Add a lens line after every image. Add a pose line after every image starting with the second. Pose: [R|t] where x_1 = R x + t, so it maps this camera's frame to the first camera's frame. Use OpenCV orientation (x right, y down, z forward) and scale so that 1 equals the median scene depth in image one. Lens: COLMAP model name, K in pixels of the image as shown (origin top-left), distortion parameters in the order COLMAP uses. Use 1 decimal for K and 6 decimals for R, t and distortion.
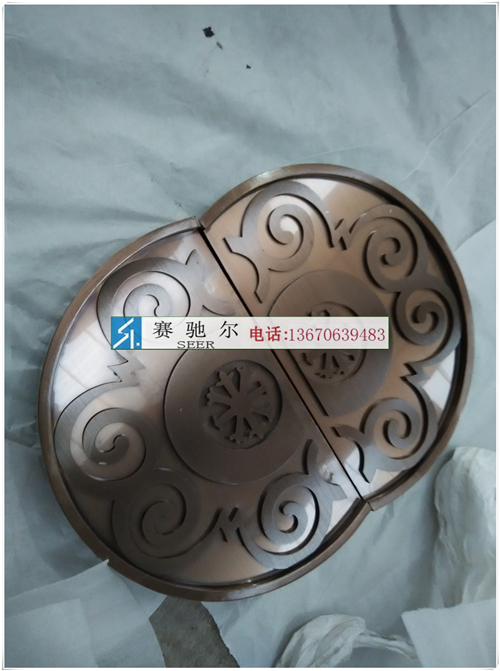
lens RADIAL K [[519.5, 0, 250.0], [0, 519.5, 335.5], [0, 0, 1]] dist [0.055324, -0.109915]
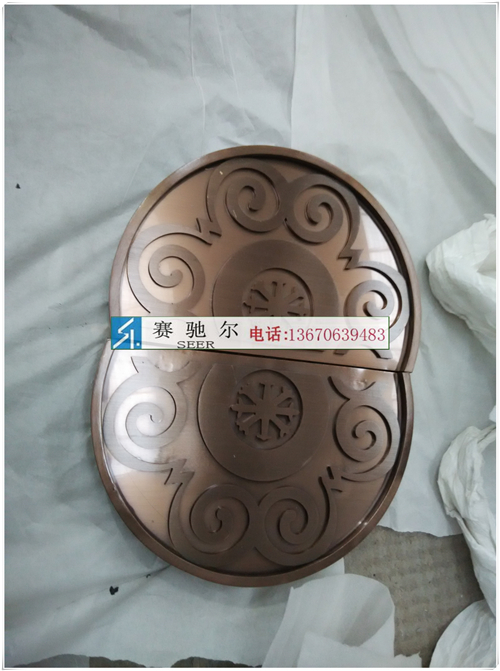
lens RADIAL K [[519.5, 0, 250.0], [0, 519.5, 335.5], [0, 0, 1]] dist [0.055324, -0.109915]
pose [[0.660767, -0.744218, -0.097607, 0.168008], [0.746750, 0.638664, 0.185671, -0.180834], [-0.075842, -0.195573, 0.977752, -0.061993]]
